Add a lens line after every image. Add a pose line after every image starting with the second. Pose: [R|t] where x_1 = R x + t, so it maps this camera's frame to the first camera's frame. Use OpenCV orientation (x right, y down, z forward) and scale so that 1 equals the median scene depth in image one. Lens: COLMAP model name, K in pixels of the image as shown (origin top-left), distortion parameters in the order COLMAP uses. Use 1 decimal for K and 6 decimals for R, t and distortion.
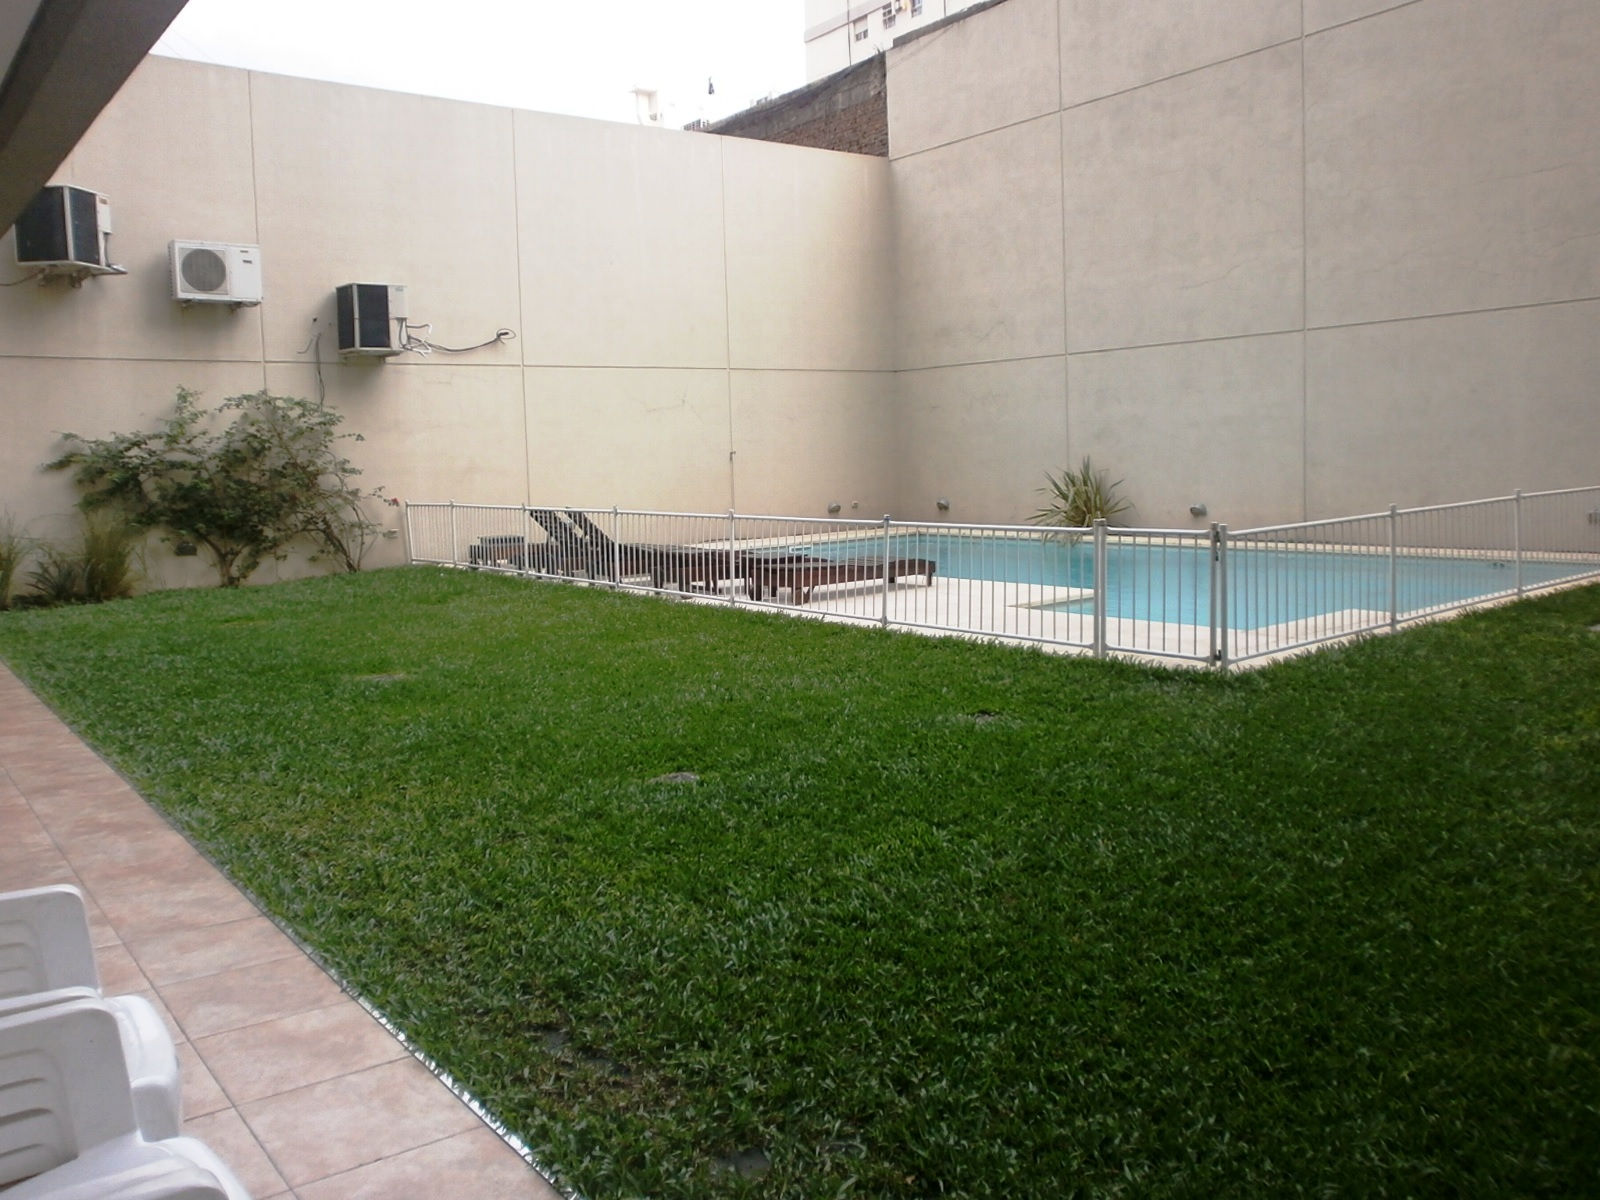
lens RADIAL K [[1275.4, 0, 810.6], [0, 1275.4, 606.1], [0, 0, 1]] dist [-0.048989, 0.011699]
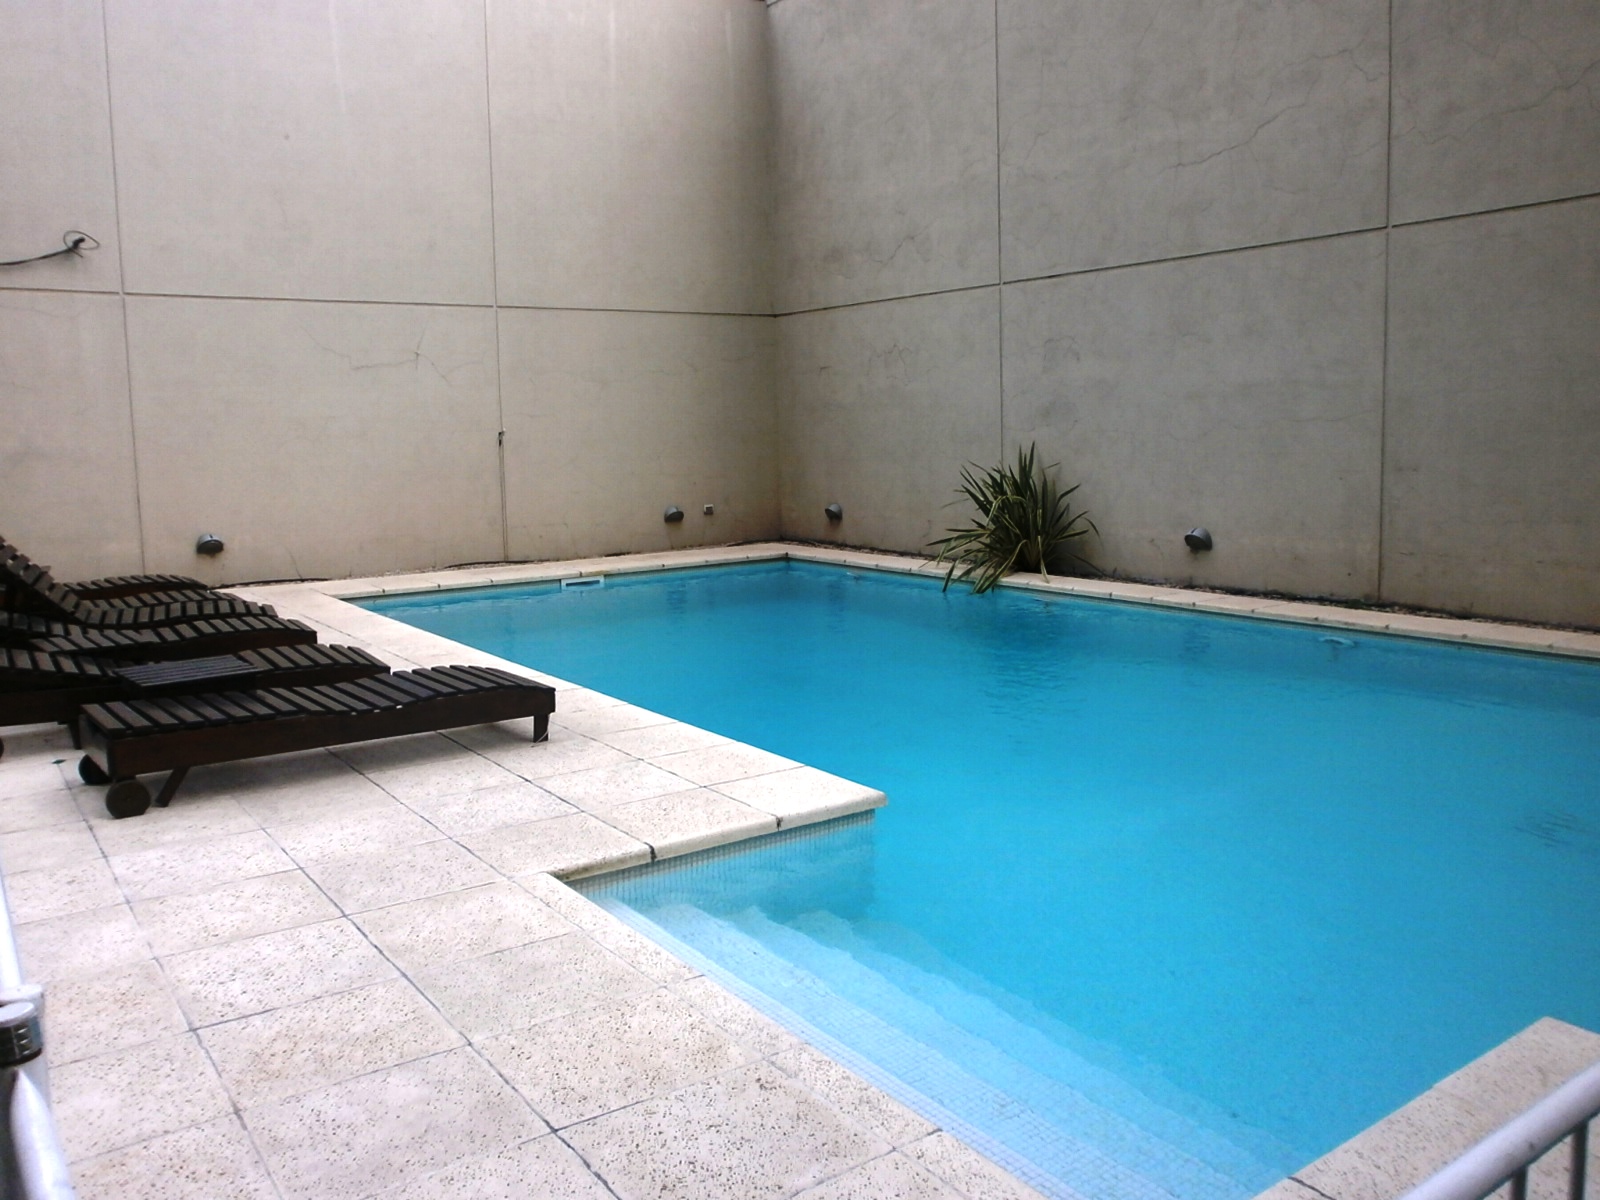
lens RADIAL K [[1275.4, 0, 788.0], [0, 1275.4, 586.7], [0, 0, 1]] dist [-0.048989, 0.011699]
pose [[0.997219, 0.023437, -0.070743, 0.145833], [-0.023146, 0.999720, 0.004931, -0.048831], [0.070839, -0.003280, 0.997482, 0.366388]]
